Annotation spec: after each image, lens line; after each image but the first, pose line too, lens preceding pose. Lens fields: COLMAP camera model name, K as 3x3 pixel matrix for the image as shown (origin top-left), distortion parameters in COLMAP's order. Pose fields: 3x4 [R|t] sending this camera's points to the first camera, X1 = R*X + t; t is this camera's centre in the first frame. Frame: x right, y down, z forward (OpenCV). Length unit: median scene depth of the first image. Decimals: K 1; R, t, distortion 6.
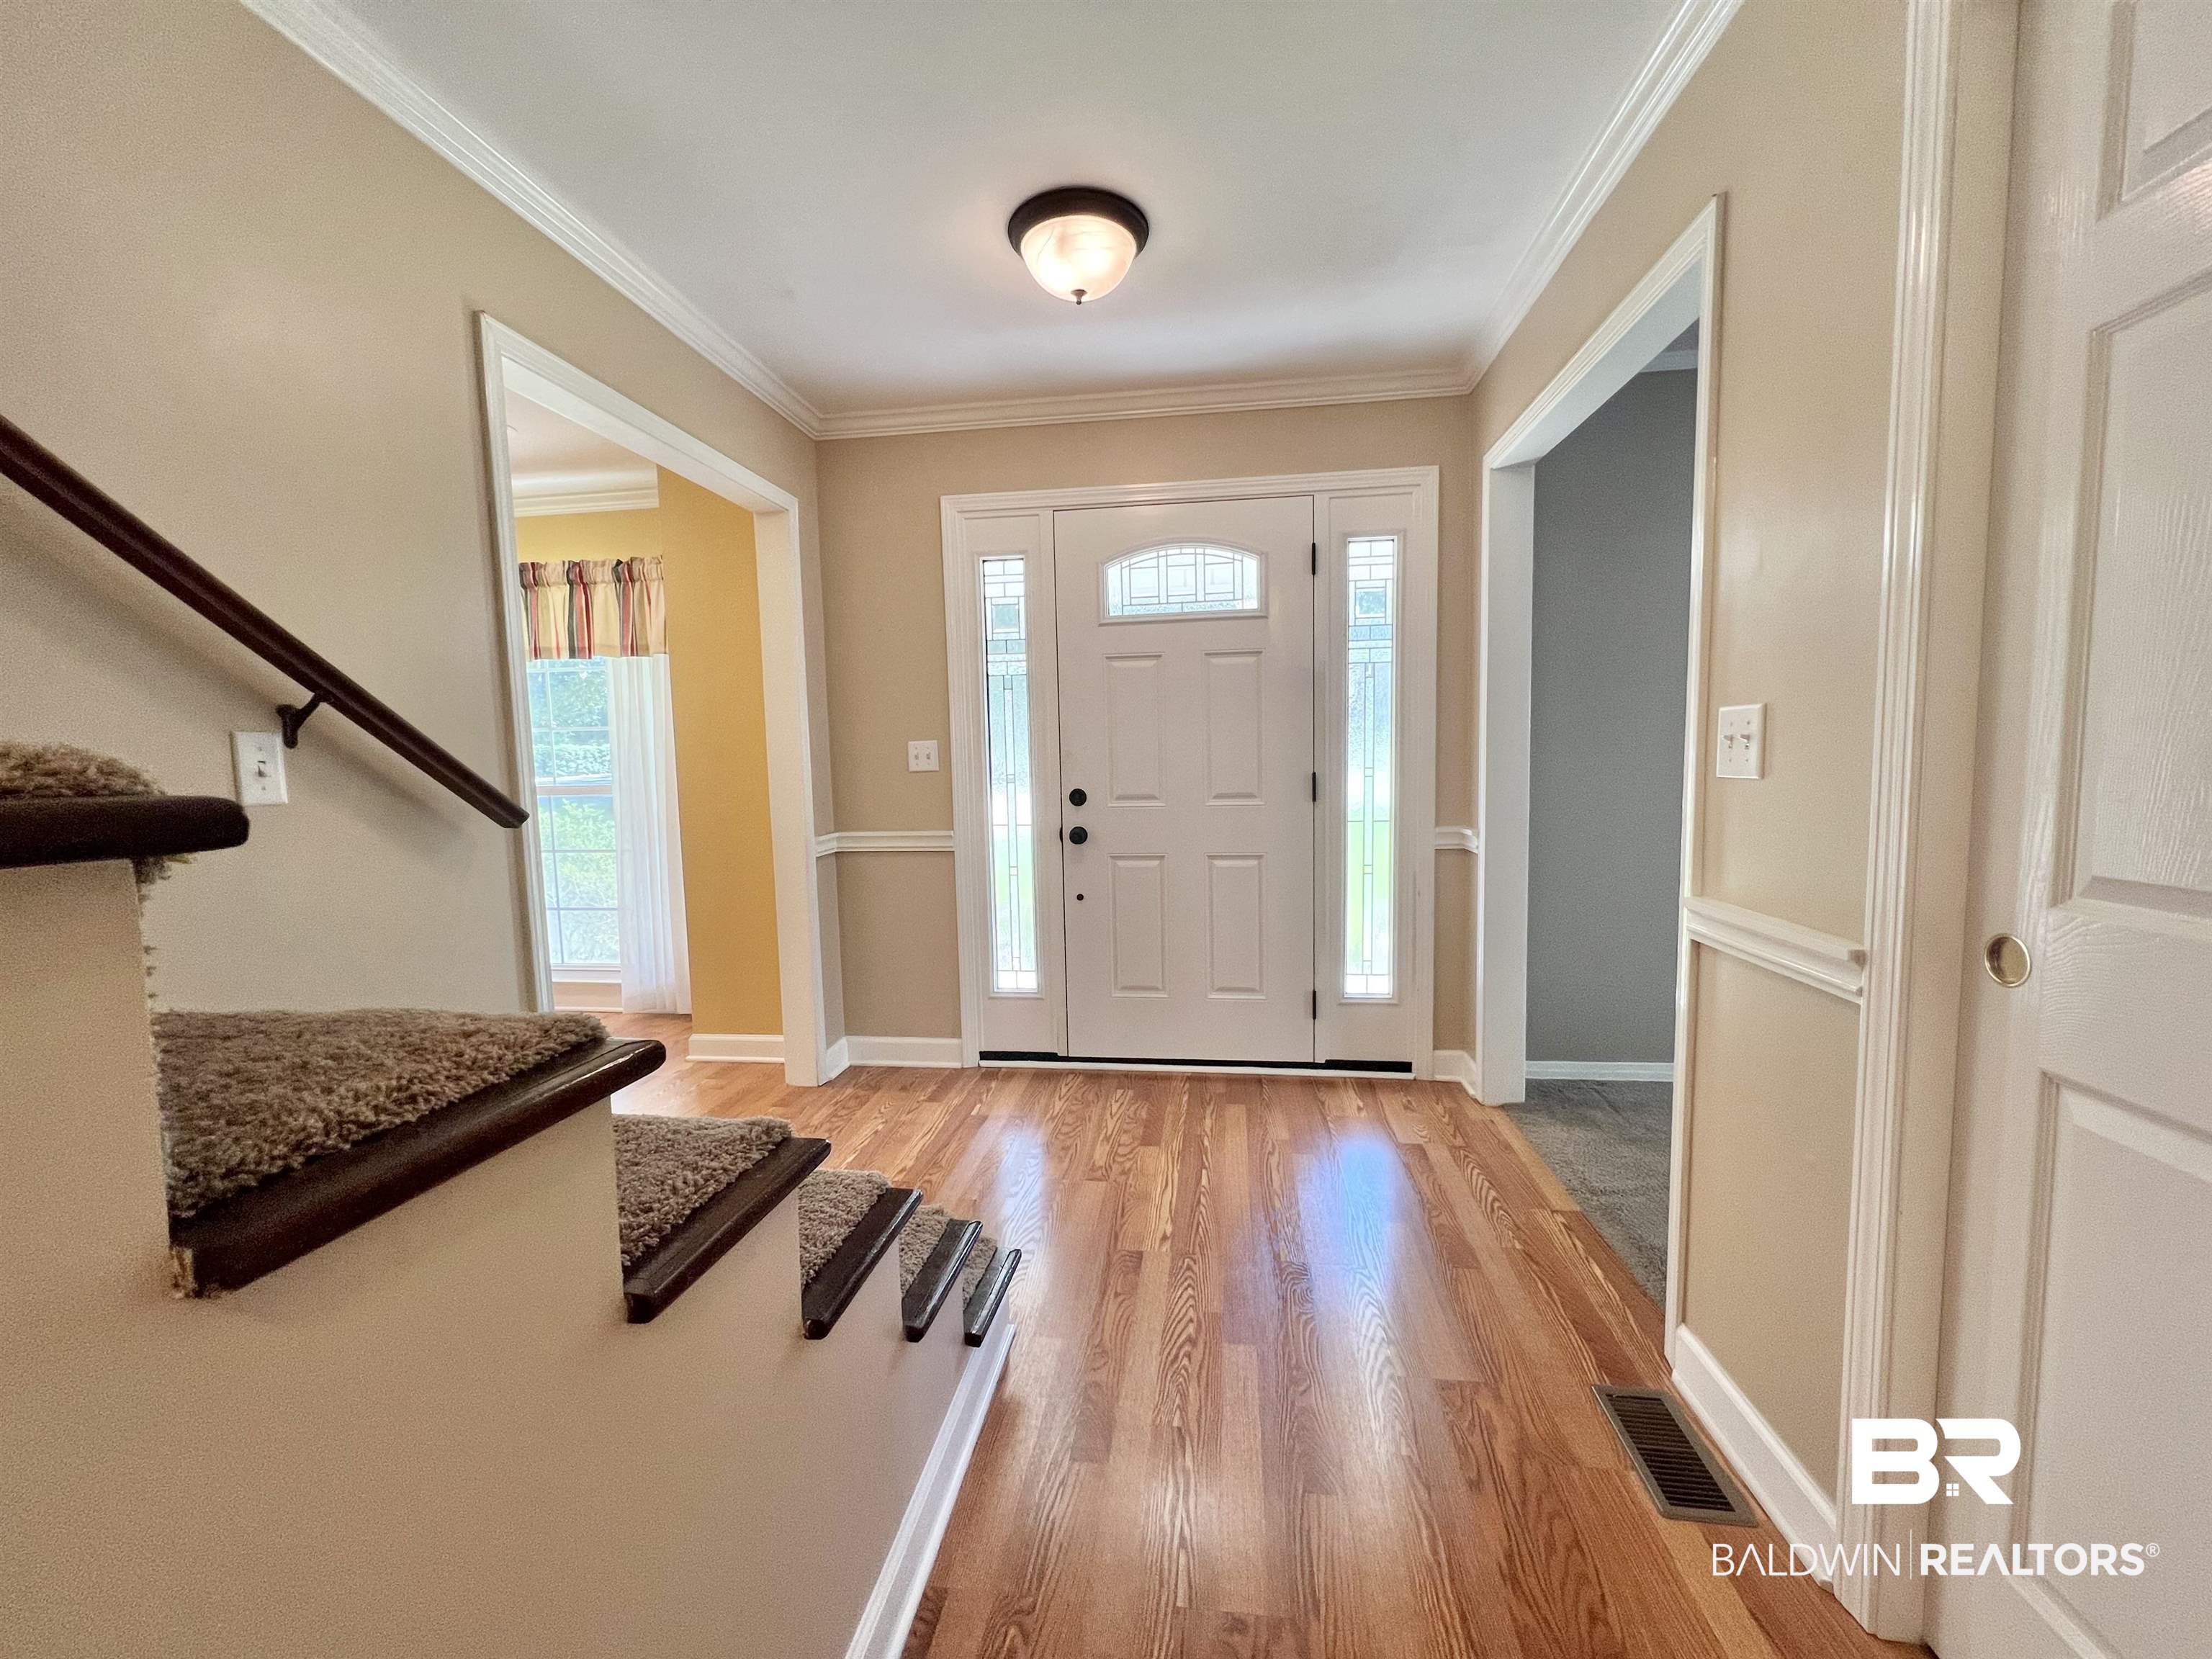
lens RADIAL K [[886.6, 0, 1107.4], [0, 886.6, 834.8], [0, 0, 1]] dist [-0.000961, -0.000052]
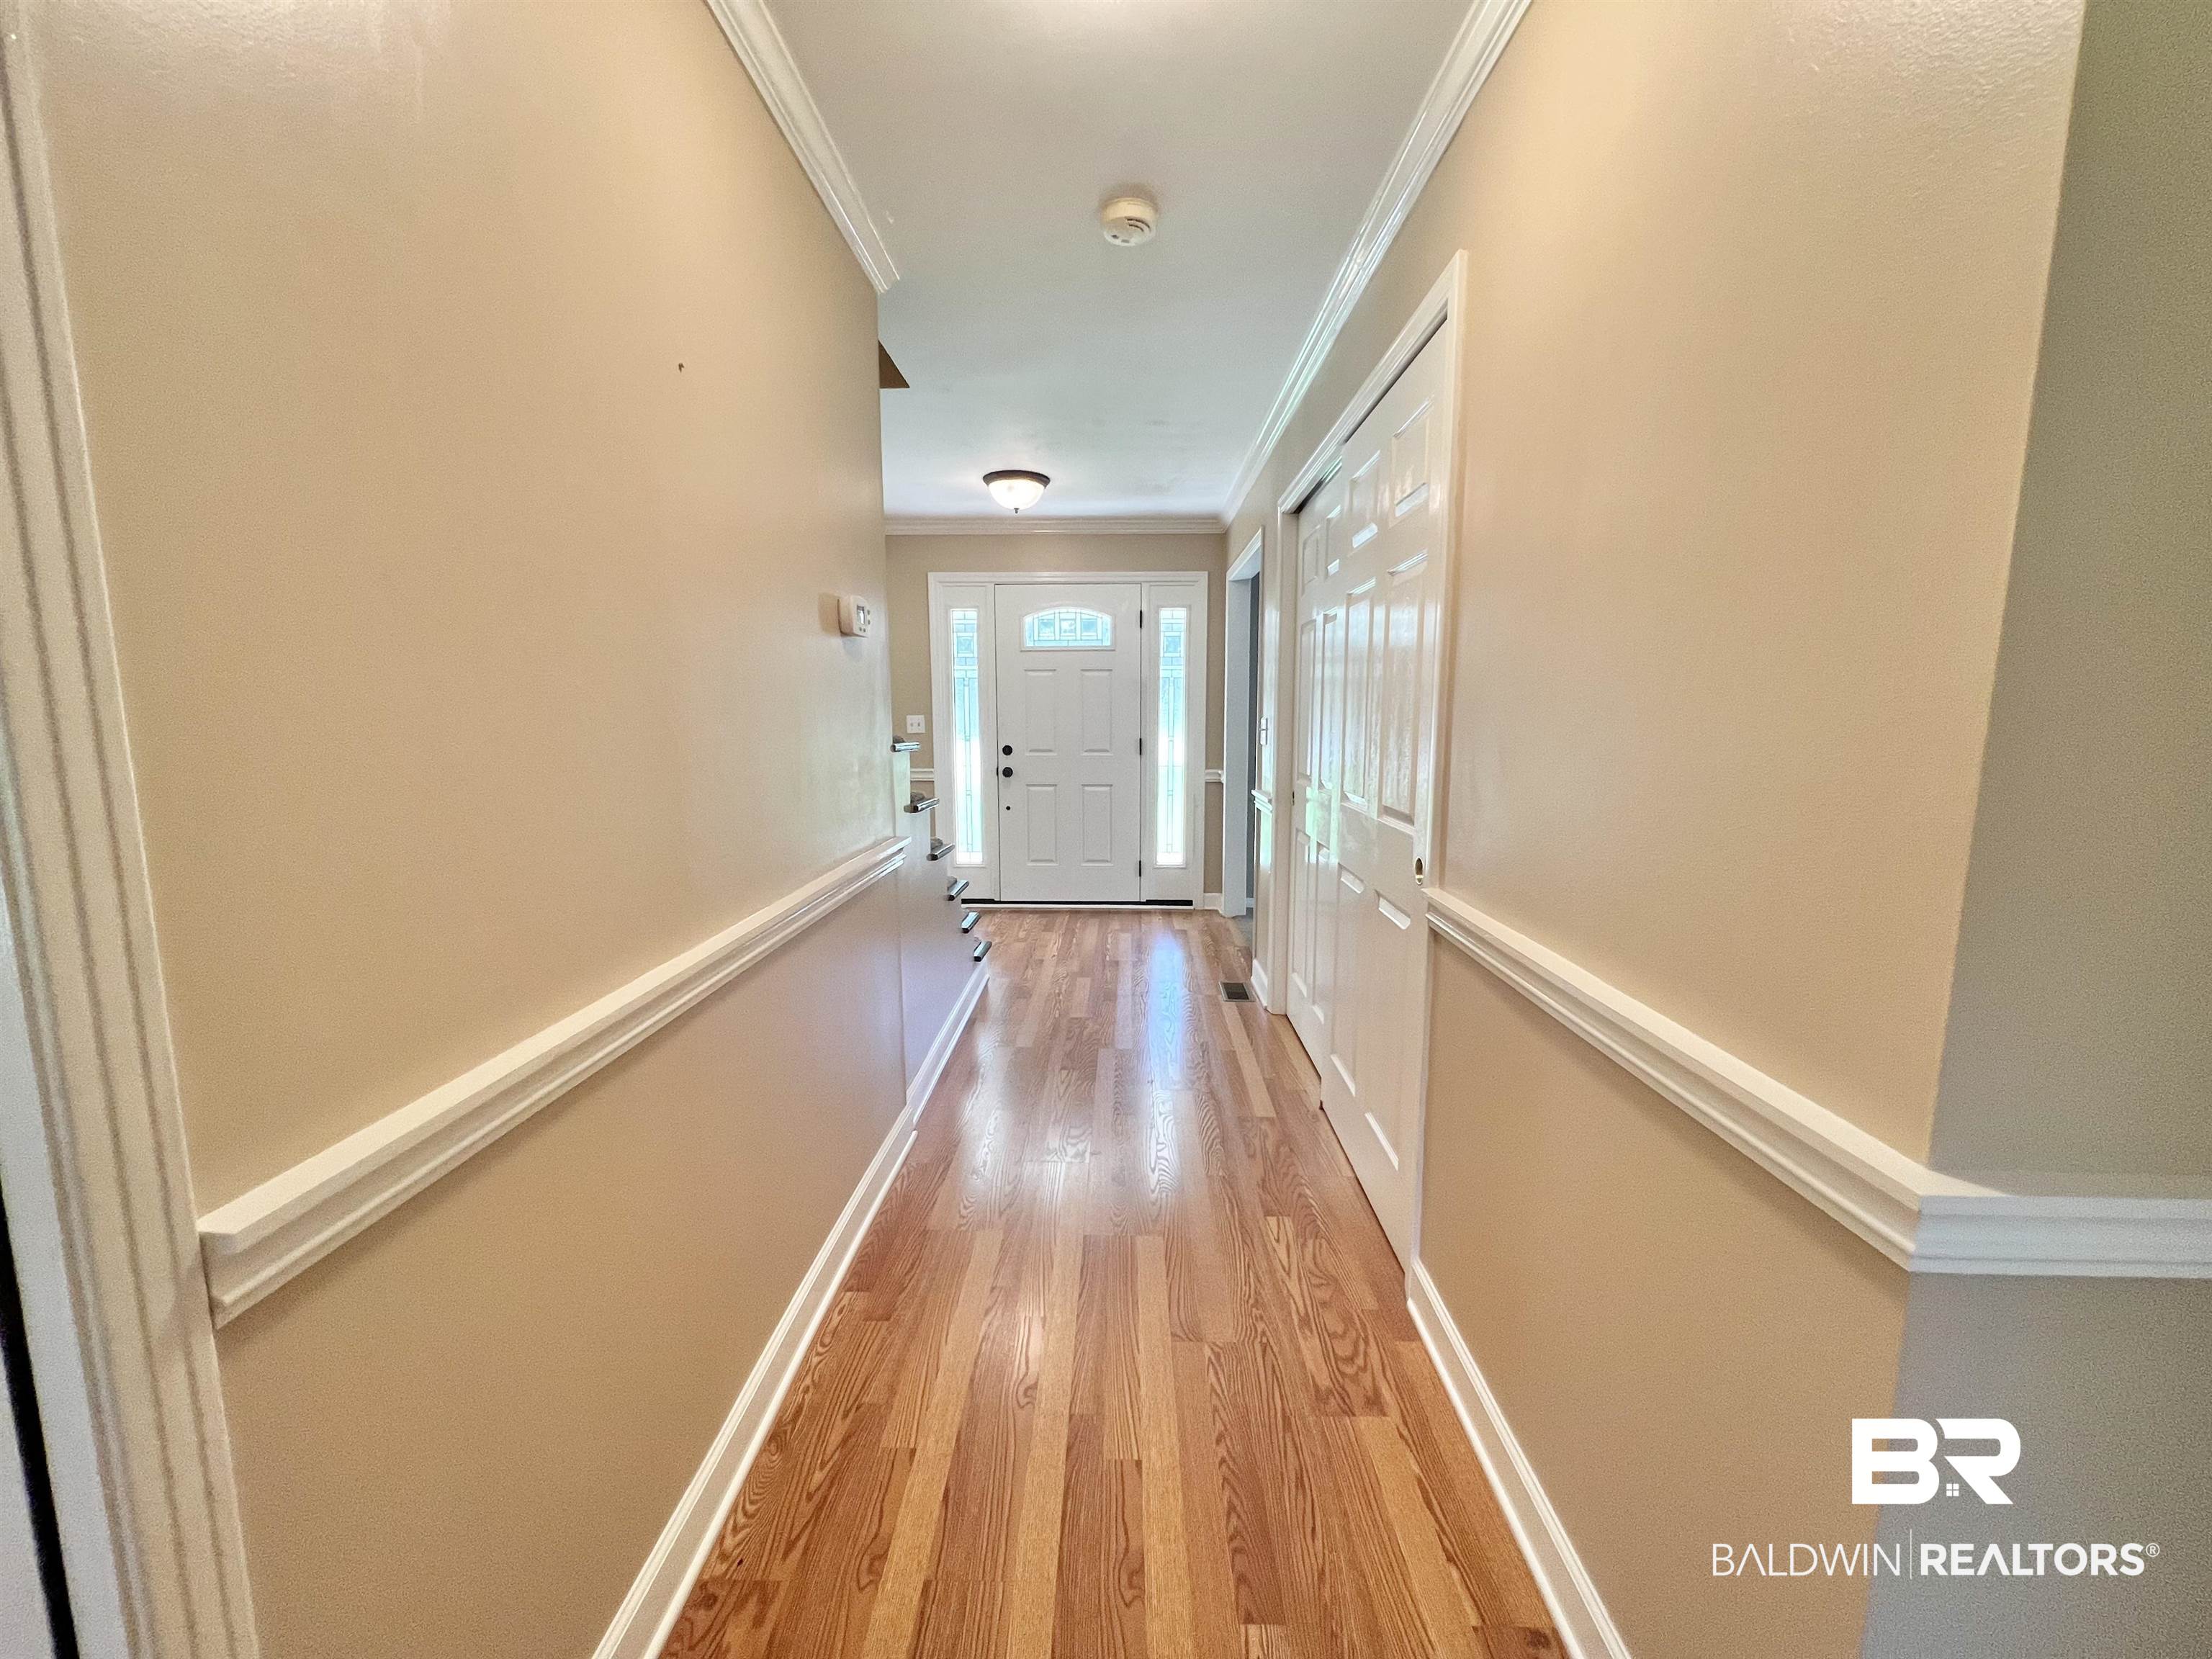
lens RADIAL K [[886.6, 0, 1107.4], [0, 886.6, 834.8], [0, 0, 1]] dist [-0.000961, -0.000052]
pose [[0.993551, 0.005311, 0.113258, -0.035397], [-0.010221, 0.999030, 0.042822, 0.048486], [-0.112921, -0.043704, 0.992642, -0.781318]]
